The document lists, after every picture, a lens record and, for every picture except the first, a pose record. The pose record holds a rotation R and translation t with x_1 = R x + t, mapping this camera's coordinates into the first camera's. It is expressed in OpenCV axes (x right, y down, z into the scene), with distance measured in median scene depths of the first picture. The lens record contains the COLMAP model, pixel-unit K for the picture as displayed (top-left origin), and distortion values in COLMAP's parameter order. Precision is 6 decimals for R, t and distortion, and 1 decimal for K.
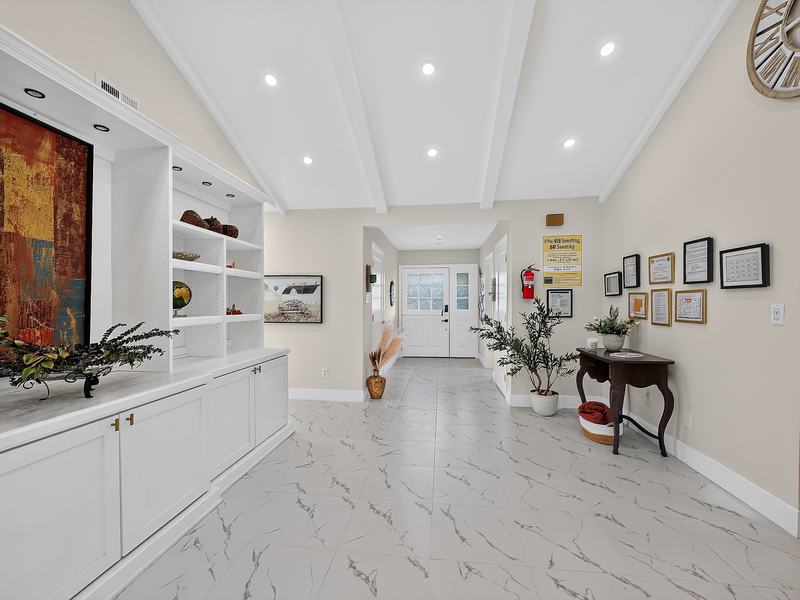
lens RADIAL K [[334.7, 0, 396.5], [0, 334.7, 306.6], [0, 0, 1]] dist [-0.013067, 0.001153]
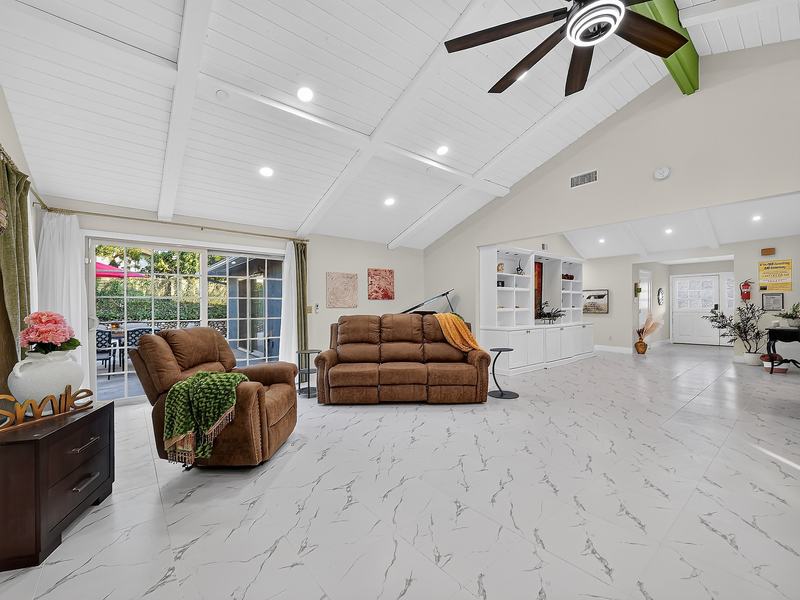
lens RADIAL K [[334.7, 0, 399.8], [0, 334.7, 308.5], [0, 0, 1]] dist [-0.013067, 0.001153]
pose [[0.726284, 0.000649, -0.687394, 0.281954], [-0.001368, 0.999999, -0.000502, 0.027481], [0.687393, 0.001305, 0.726284, -1.524182]]
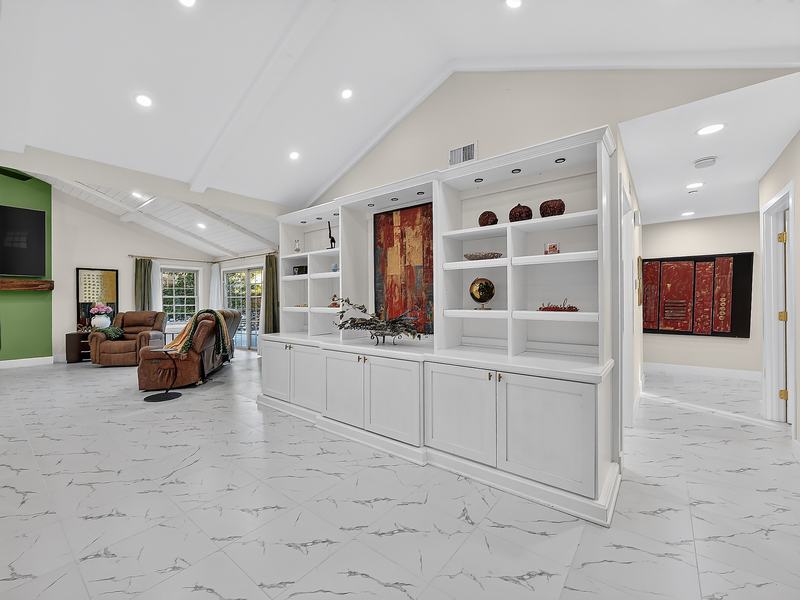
lens RADIAL K [[334.7, 0, 401.2], [0, 334.7, 299.8], [0, 0, 1]] dist [-0.013067, 0.001153]
pose [[-0.499677, 0.006819, -0.866185, 0.370794], [0.000570, 0.999971, 0.007544, -0.009383], [0.866211, 0.003276, -0.499667, 1.049500]]
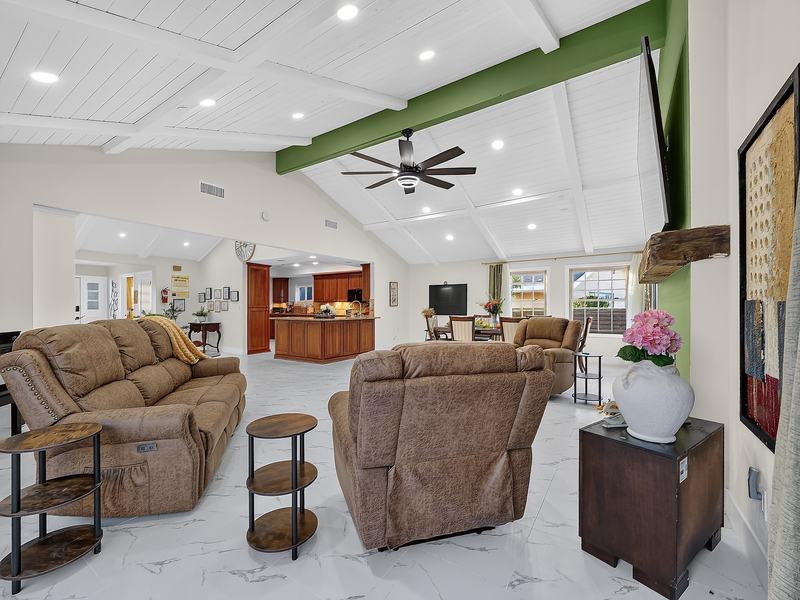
lens RADIAL K [[334.7, 0, 404.2], [0, 334.7, 309.8], [0, 0, 1]] dist [-0.013067, 0.001153]
pose [[0.426070, -0.003976, 0.904681, -0.958227], [0.005556, 0.999983, 0.001778, 0.028580], [-0.904673, 0.004268, 0.426085, -1.426210]]
